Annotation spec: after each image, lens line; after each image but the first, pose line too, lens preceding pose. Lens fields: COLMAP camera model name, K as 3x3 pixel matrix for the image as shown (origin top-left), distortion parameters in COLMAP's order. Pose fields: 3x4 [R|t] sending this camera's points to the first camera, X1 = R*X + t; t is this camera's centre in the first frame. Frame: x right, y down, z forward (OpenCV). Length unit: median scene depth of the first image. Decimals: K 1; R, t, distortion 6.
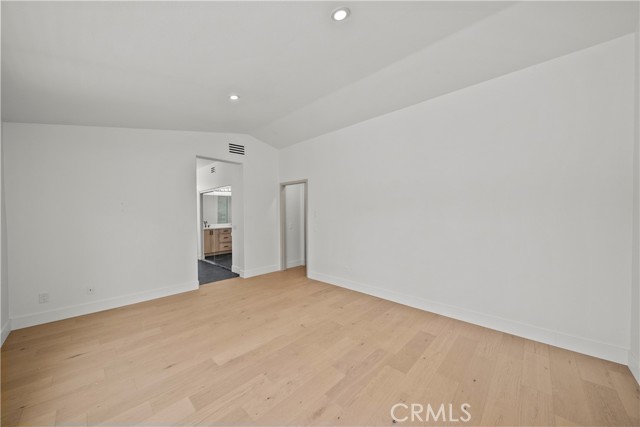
lens RADIAL K [[226.4, 0, 319.7], [0, 226.4, 213.1], [0, 0, 1]] dist [-0.001705, -0.000742]
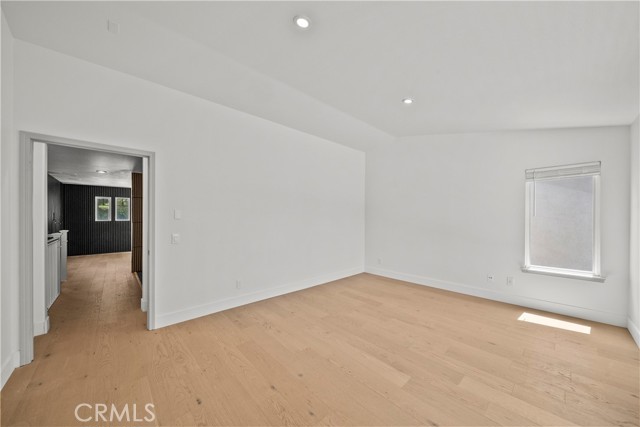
lens RADIAL K [[226.4, 0, 324.6], [0, 226.4, 216.7], [0, 0, 1]] dist [-0.001705, -0.000742]
pose [[0.046675, 0.003888, 0.998903, -1.361994], [-0.017501, 0.999842, -0.003074, 0.012799], [-0.998757, -0.017338, 0.046736, 1.284367]]
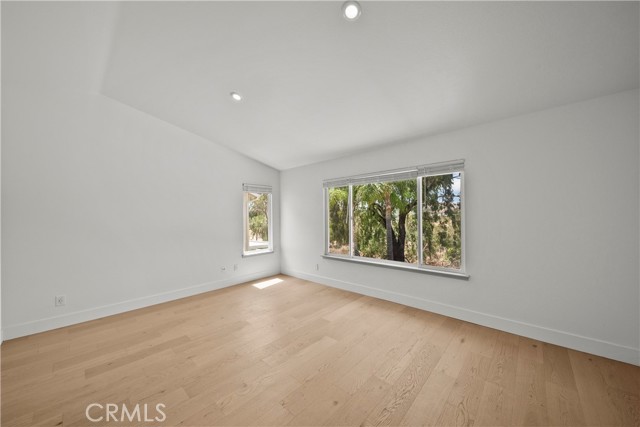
lens RADIAL K [[226.4, 0, 324.5], [0, 226.4, 216.1], [0, 0, 1]] dist [-0.001705, -0.000742]
pose [[-0.999370, 0.017032, -0.031140, -0.391481], [0.017594, 0.999686, -0.017863, 0.023365], [0.030826, -0.018400, -0.999355, 2.209045]]
